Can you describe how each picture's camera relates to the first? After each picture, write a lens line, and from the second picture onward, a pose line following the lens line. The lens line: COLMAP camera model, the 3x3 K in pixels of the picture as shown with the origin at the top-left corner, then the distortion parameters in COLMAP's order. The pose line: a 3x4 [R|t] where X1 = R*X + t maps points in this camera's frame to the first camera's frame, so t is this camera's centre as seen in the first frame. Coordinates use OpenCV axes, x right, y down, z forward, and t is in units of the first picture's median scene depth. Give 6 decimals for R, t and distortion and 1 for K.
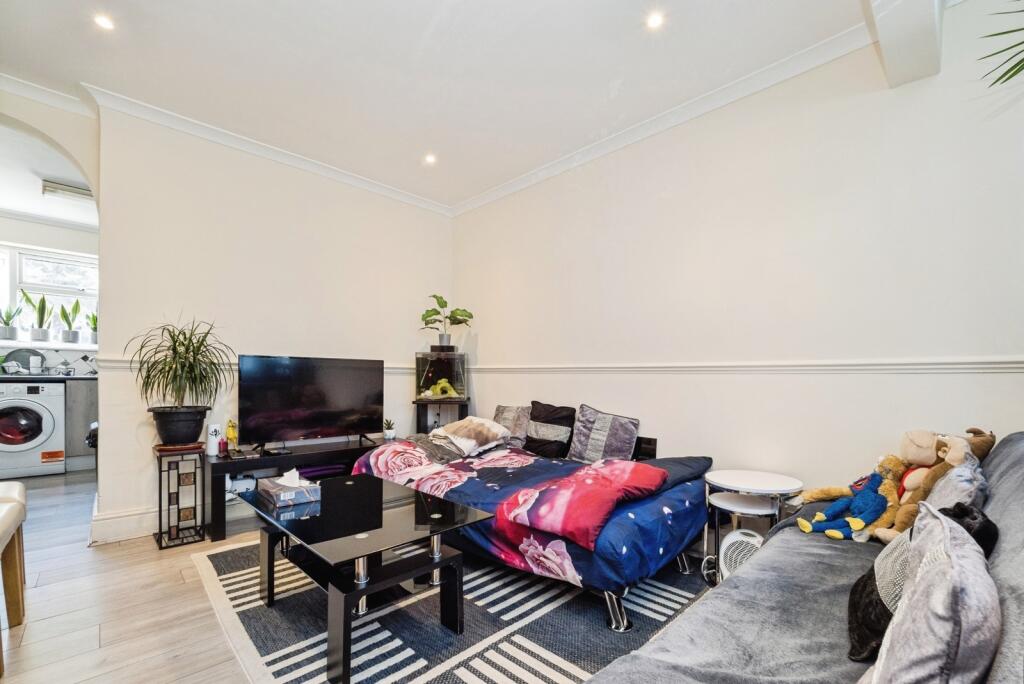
lens RADIAL K [[440.4, 0, 528.0], [0, 440.4, 376.9], [0, 0, 1]] dist [-0.007106, 0.000357]
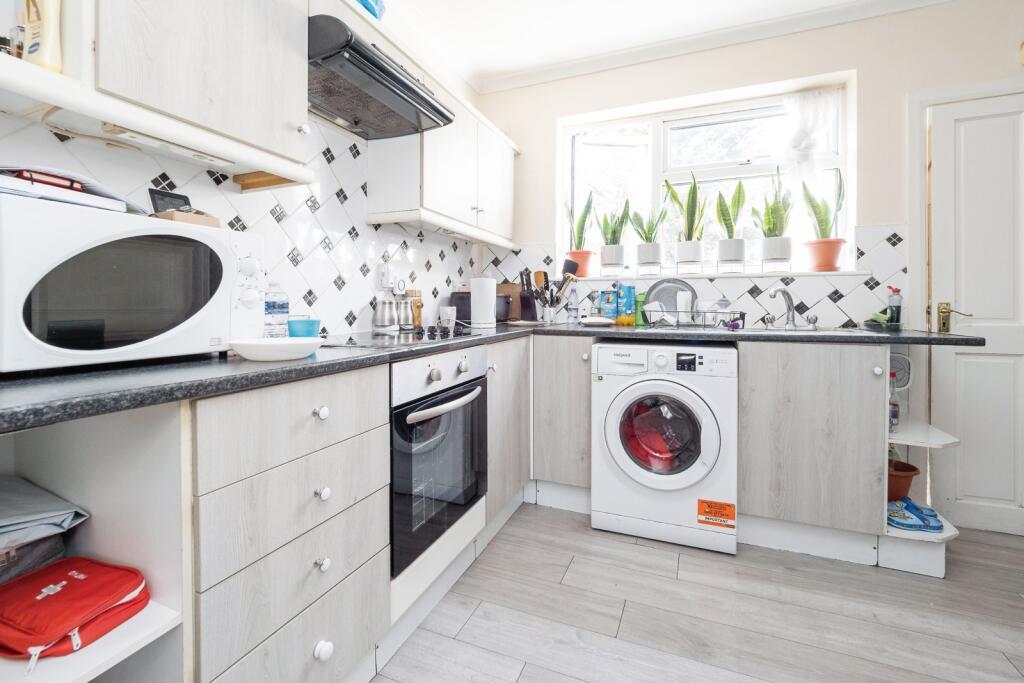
lens RADIAL K [[440.4, 0, 514.4], [0, 440.4, 311.6], [0, 0, 1]] dist [-0.007106, 0.000357]
pose [[0.379712, 0.001676, -0.925103, -0.677358], [-0.001308, 0.999998, 0.001275, -0.020987], [0.925104, 0.000726, 0.379714, 0.575471]]
